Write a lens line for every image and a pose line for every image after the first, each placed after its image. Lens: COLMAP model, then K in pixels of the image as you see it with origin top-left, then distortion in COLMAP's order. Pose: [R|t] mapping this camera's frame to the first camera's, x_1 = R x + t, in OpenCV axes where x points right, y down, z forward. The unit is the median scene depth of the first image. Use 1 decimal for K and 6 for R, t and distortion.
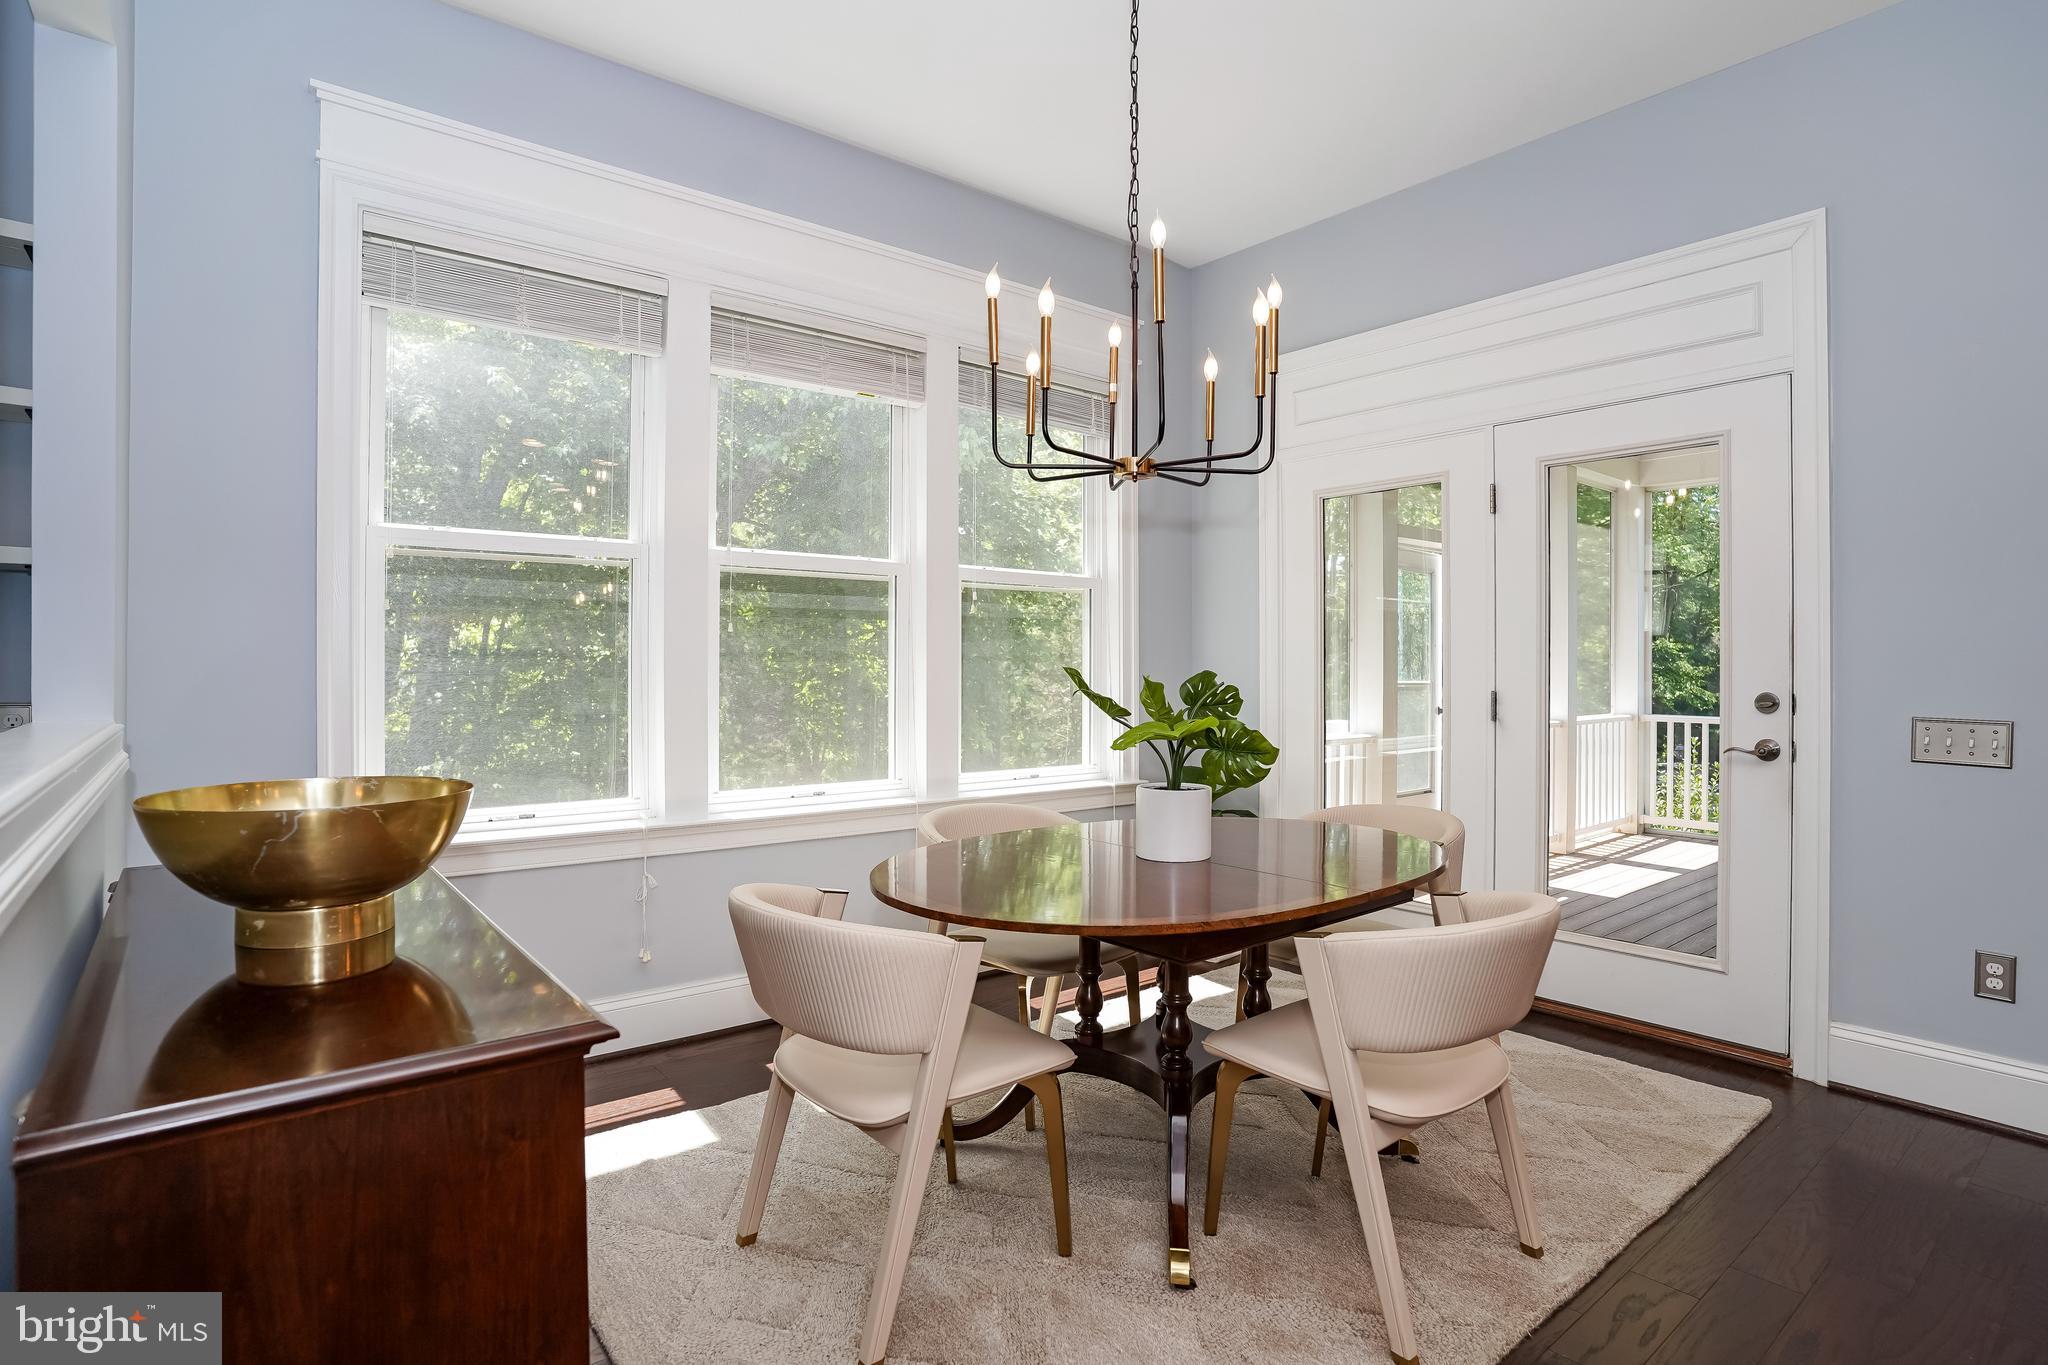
lens RADIAL K [[1034.4, 0, 1025.9], [0, 1034.4, 686.5], [0, 0, 1]] dist [-0.063552, 0.025252]
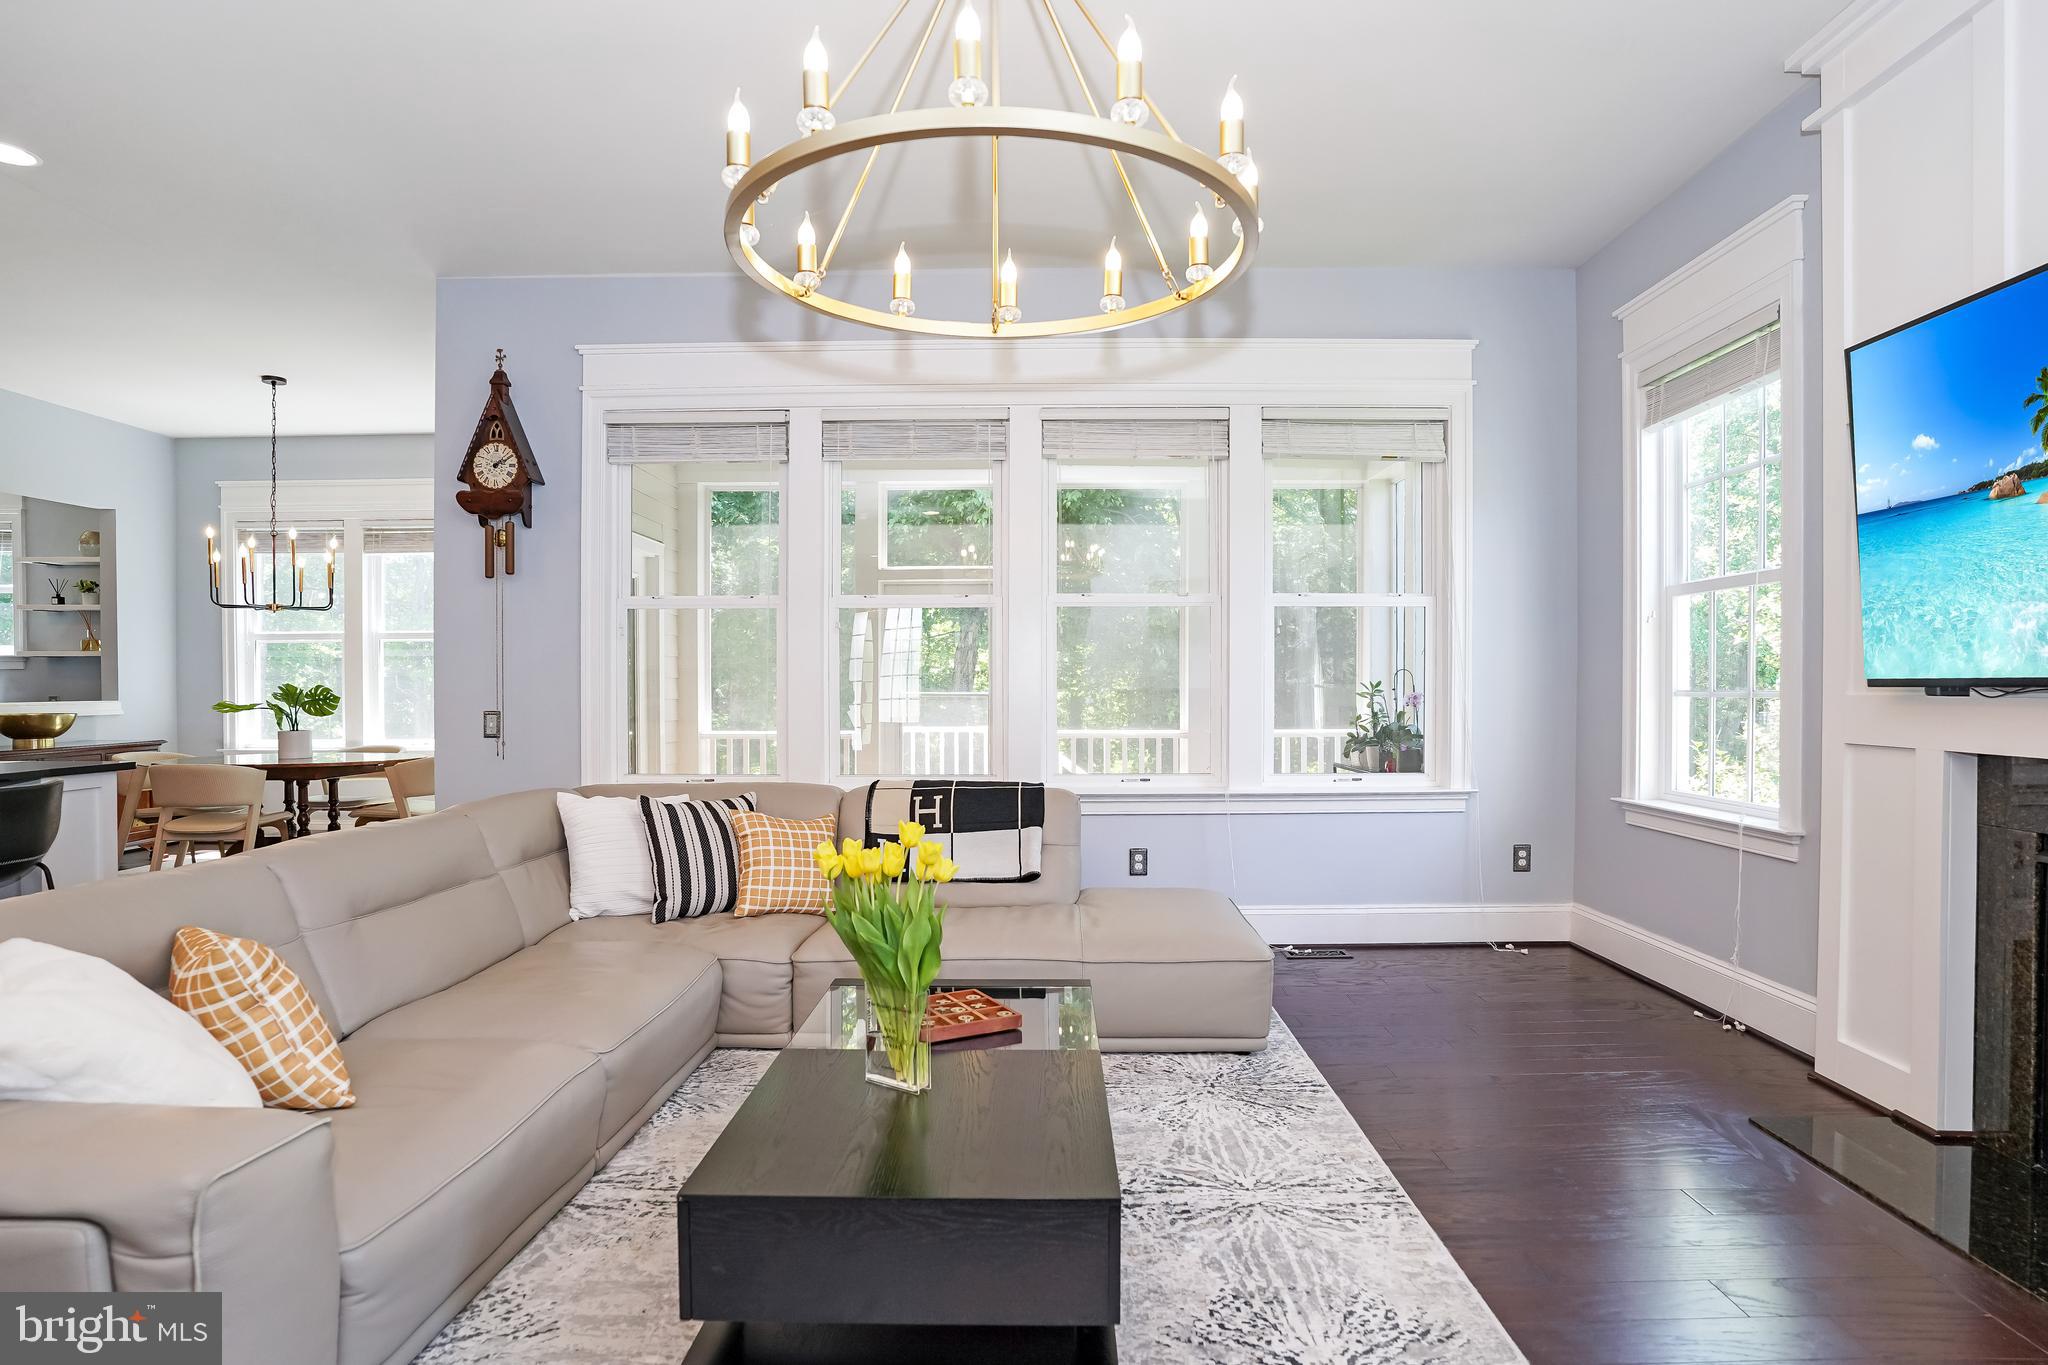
lens RADIAL K [[1101.4, 0, 1031.6], [0, 1101.4, 699.0], [0, 0, 1]] dist [-0.079807, 0.044403]
pose [[0.763686, 0.006593, -0.645555, 3.009723], [-0.006815, 0.999974, 0.002150, 0.001566], [0.645552, 0.002757, 0.763711, 0.152882]]
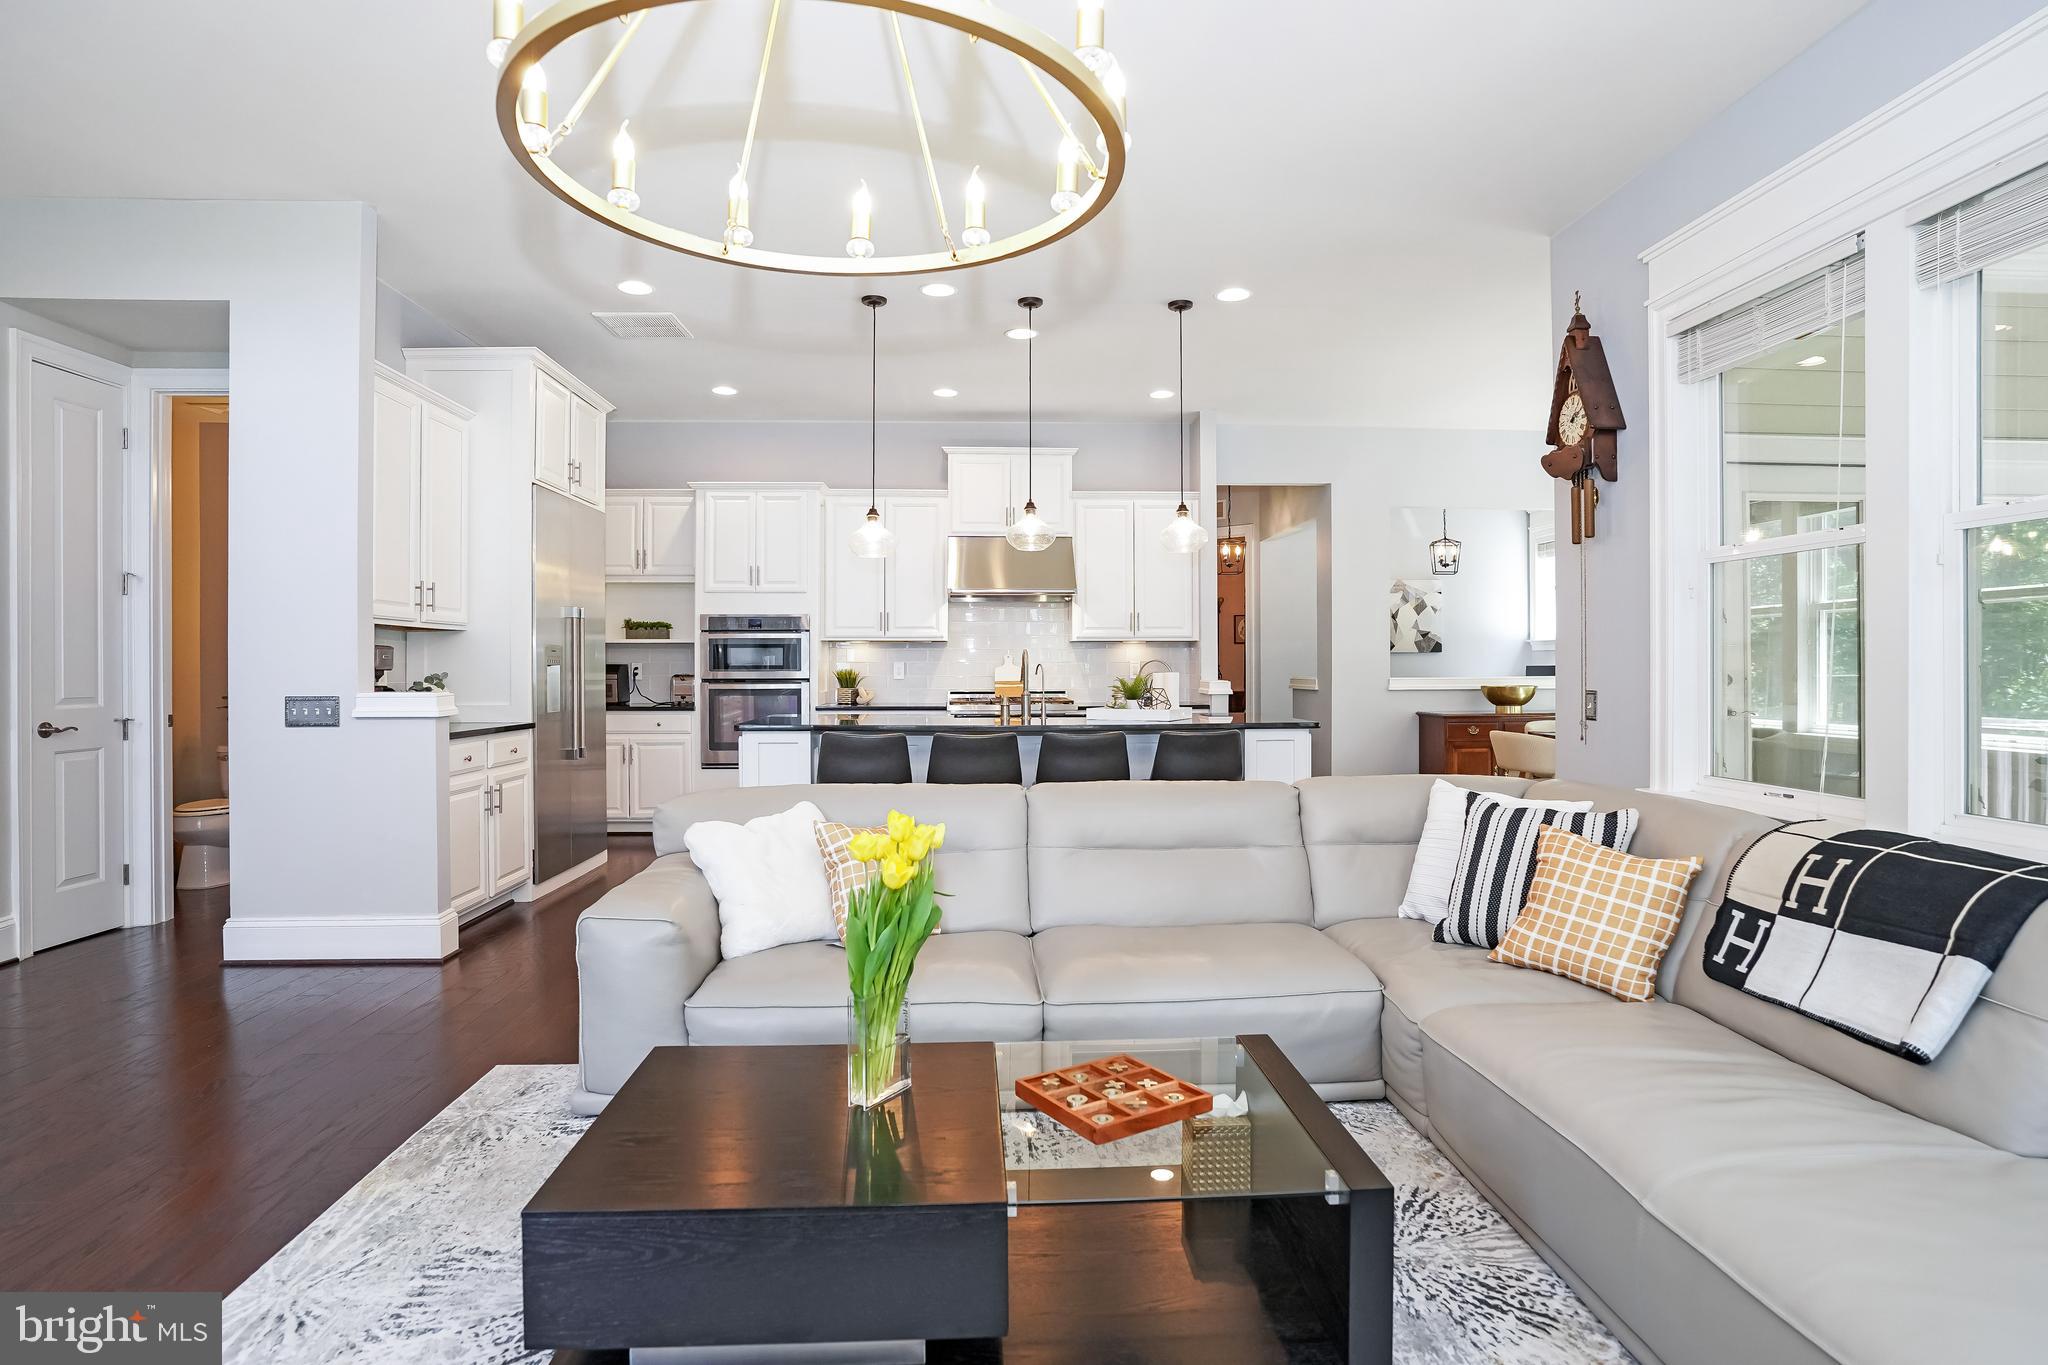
lens RADIAL K [[1076.5, 0, 1033.3], [0, 1076.5, 670.7], [0, 0, 1]] dist [-0.087194, 0.050538]
pose [[-0.585434, 0.004702, -0.810706, 2.936364], [-0.008150, 0.999899, 0.011685, -0.009907], [0.810679, 0.013448, -0.585337, 1.232903]]
